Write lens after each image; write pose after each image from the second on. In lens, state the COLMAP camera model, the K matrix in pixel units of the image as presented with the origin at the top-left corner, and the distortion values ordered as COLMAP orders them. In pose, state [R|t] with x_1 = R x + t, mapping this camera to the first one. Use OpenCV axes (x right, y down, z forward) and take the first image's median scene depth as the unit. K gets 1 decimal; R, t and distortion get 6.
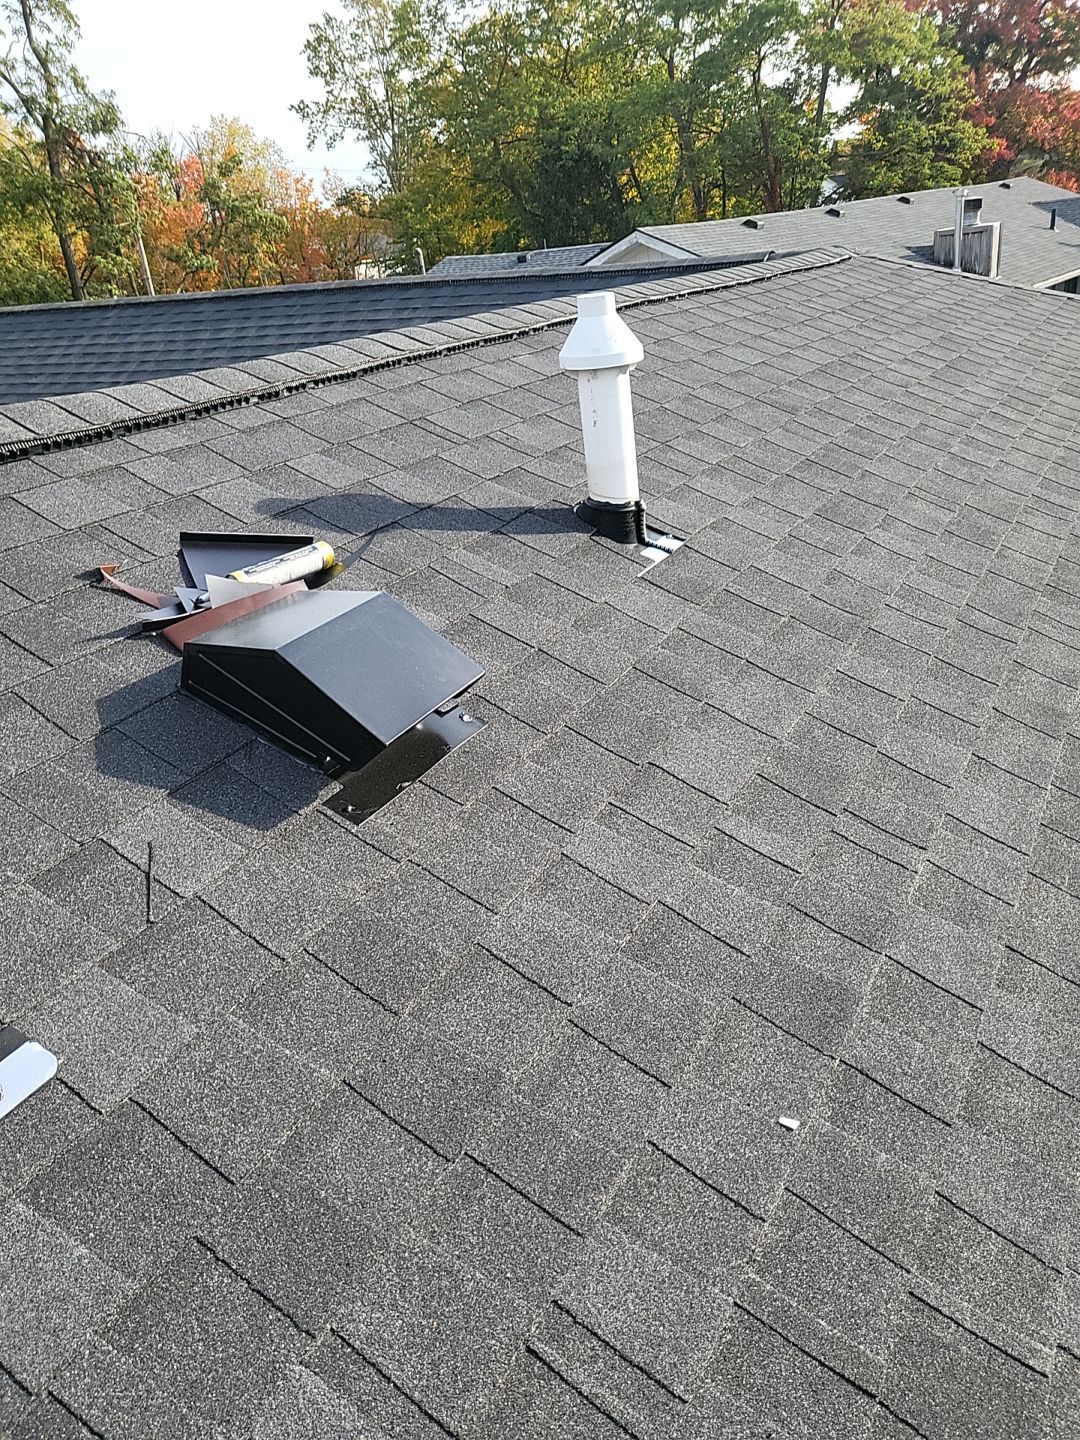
lens RADIAL K [[1134.5, 0, 540.0], [0, 1134.5, 720.0], [0, 0, 1]] dist [-0.028712, 0.092846]
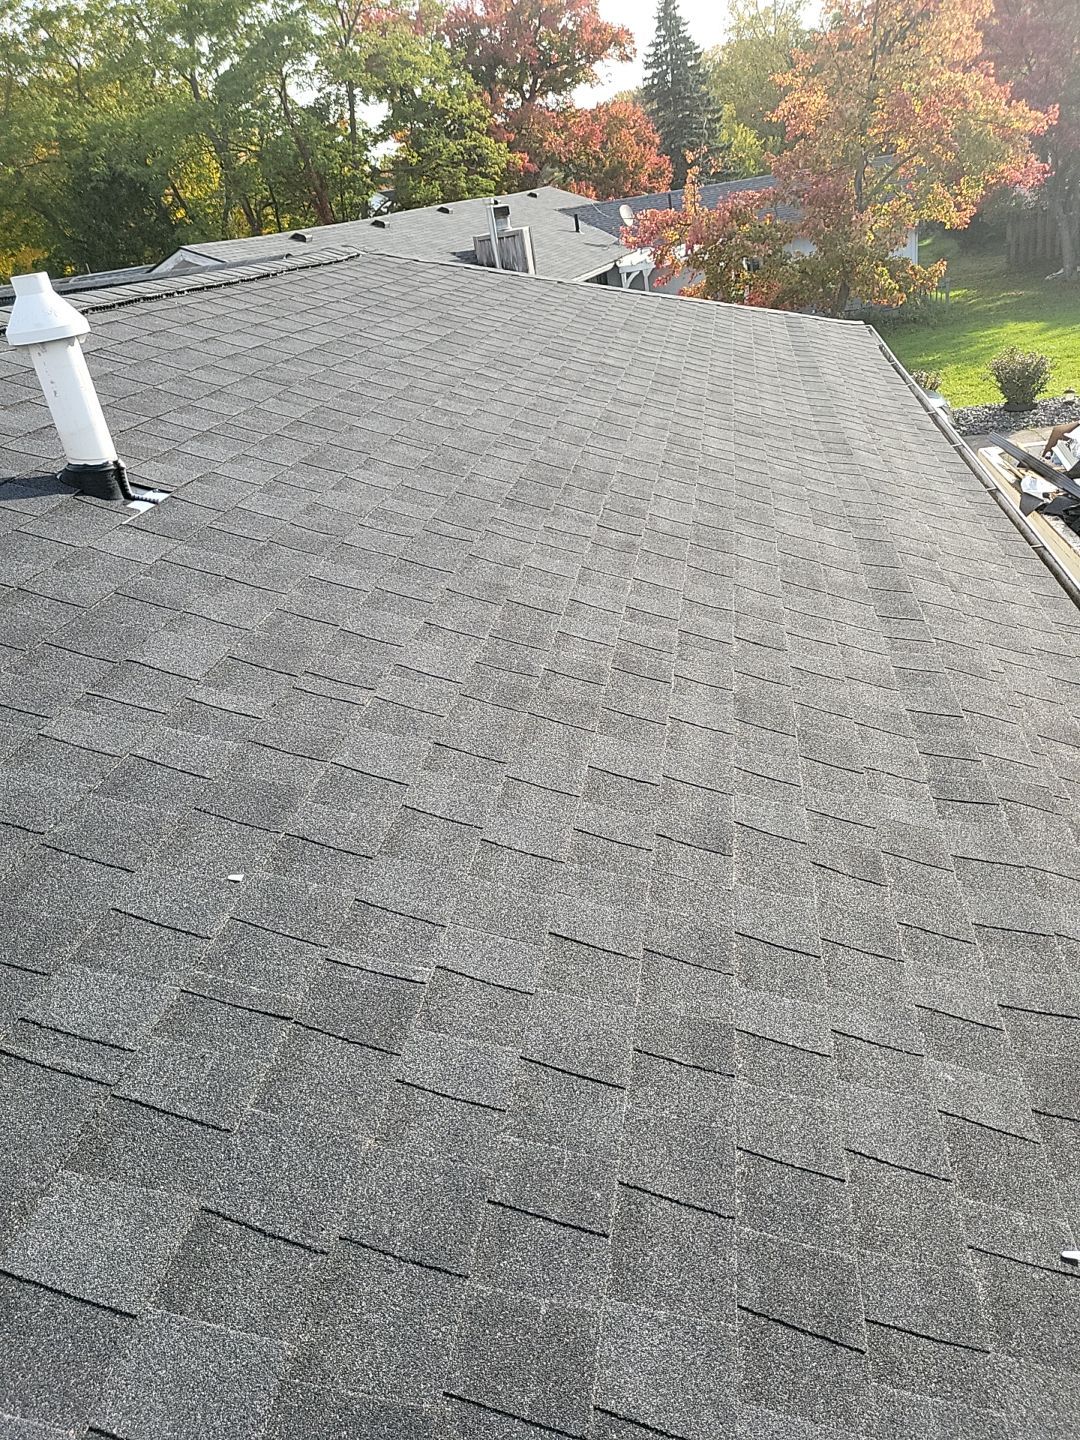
lens RADIAL K [[1101.5, 0, 562.7], [0, 1101.5, 723.0], [0, 0, 1]] dist [-0.004055, 0.034794]
pose [[0.928732, -0.192622, 0.316788, 0.084380], [0.192316, 0.980793, 0.032553, 0.089645], [-0.316974, 0.030690, 0.947938, -0.128639]]
